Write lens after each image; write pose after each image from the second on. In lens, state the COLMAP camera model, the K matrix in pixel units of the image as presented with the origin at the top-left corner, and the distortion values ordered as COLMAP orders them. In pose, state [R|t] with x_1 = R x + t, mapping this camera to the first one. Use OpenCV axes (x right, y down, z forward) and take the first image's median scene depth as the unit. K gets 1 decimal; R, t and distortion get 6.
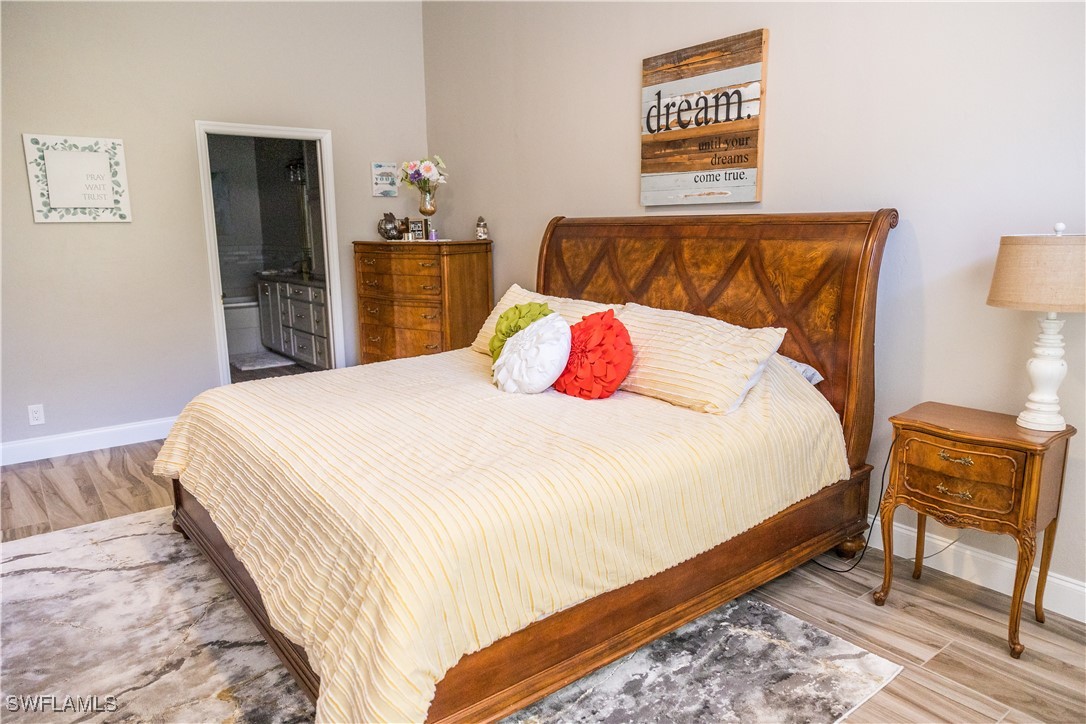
lens RADIAL K [[722.4, 0, 543.0], [0, 722.4, 362.0], [0, 0, 1]] dist [-0.001139, 0.004058]
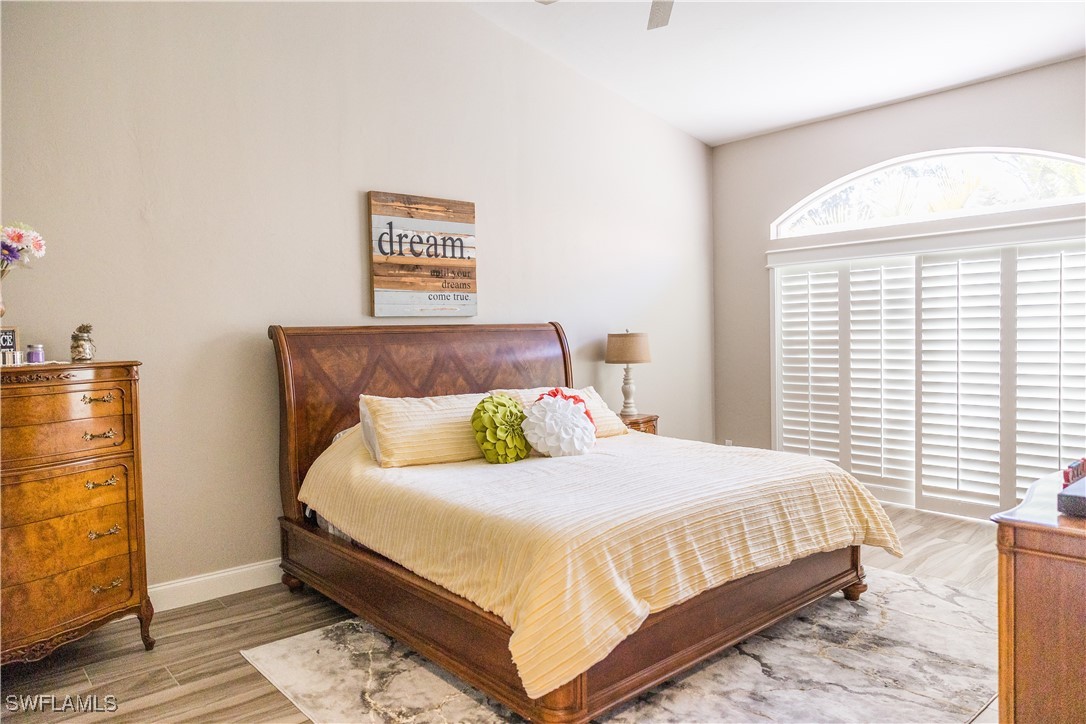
lens RADIAL K [[722.4, 0, 543.0], [0, 722.4, 362.0], [0, 0, 1]] dist [-0.001139, 0.004058]
pose [[-0.035580, -0.033479, 0.998806, -1.053051], [0.206762, 0.977568, 0.040133, -0.149002], [-0.977744, 0.207943, -0.027860, 0.849980]]
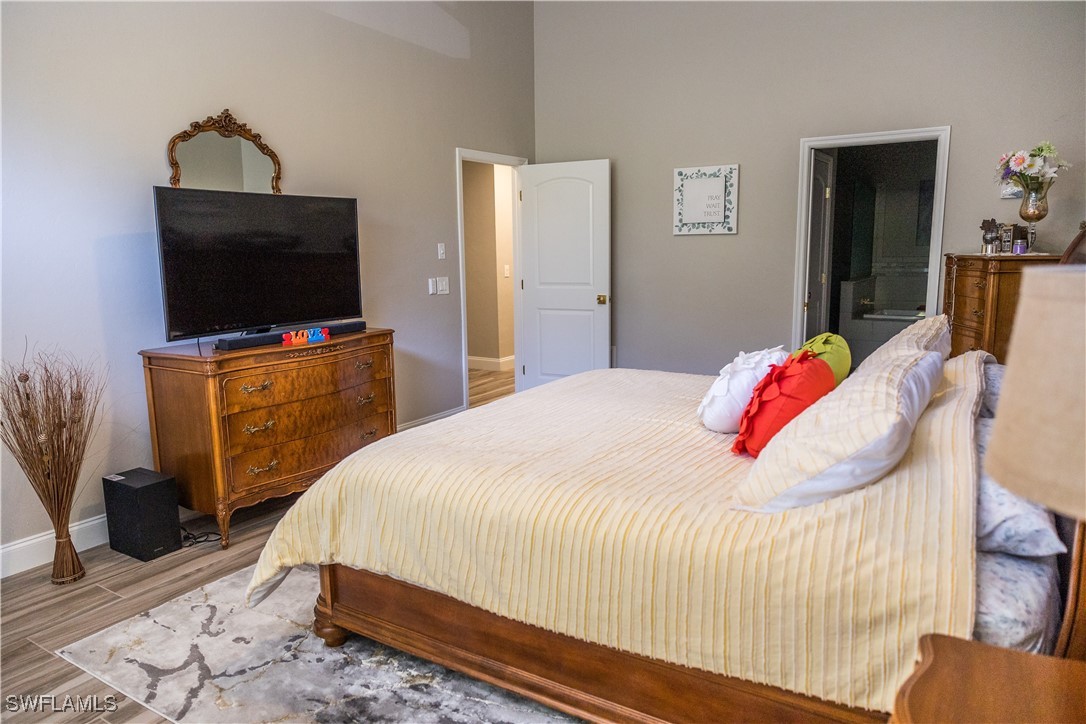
lens RADIAL K [[722.4, 0, 543.0], [0, 722.4, 362.0], [0, 0, 1]] dist [-0.001139, 0.004058]
pose [[0.321720, 0.158292, -0.933509, 0.589530], [-0.169578, 0.979618, 0.107668, -0.078744], [0.931525, 0.123664, 0.342006, 0.417469]]
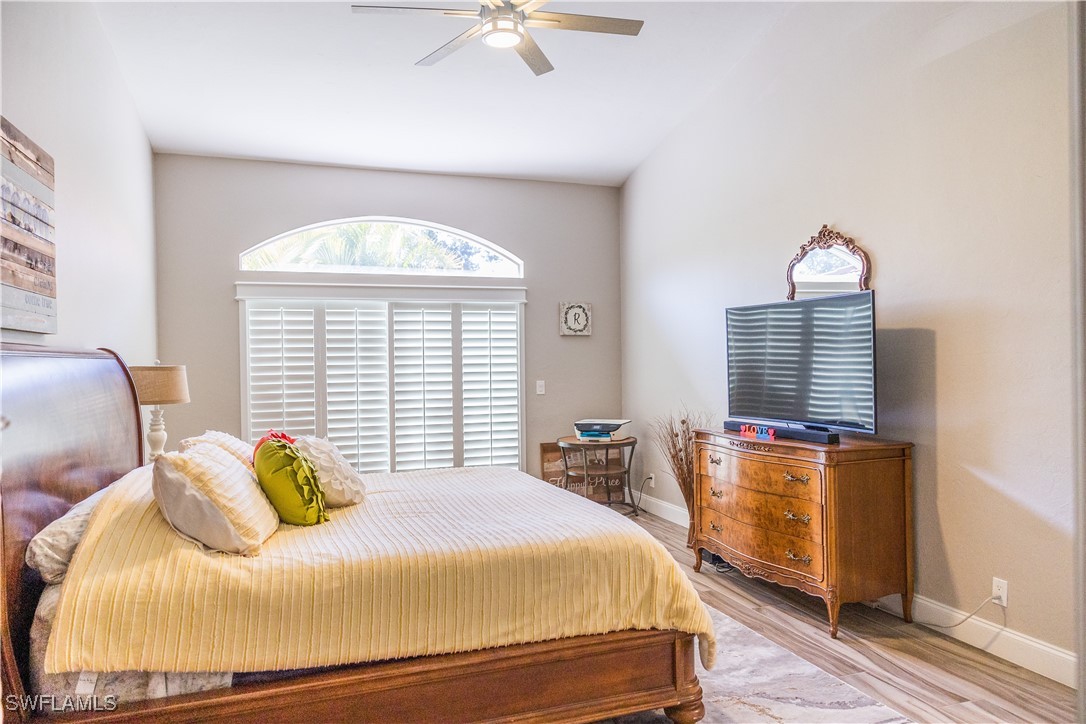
lens RADIAL K [[729.3, 0, 543.0], [0, 729.3, 362.0], [0, 0, 1]] dist [-0.004136, -0.002753]
pose [[-0.942130, 0.023678, 0.334409, -0.553283], [0.085670, 0.981388, 0.171869, -0.269006], [-0.324116, 0.190572, -0.926624, 1.527049]]
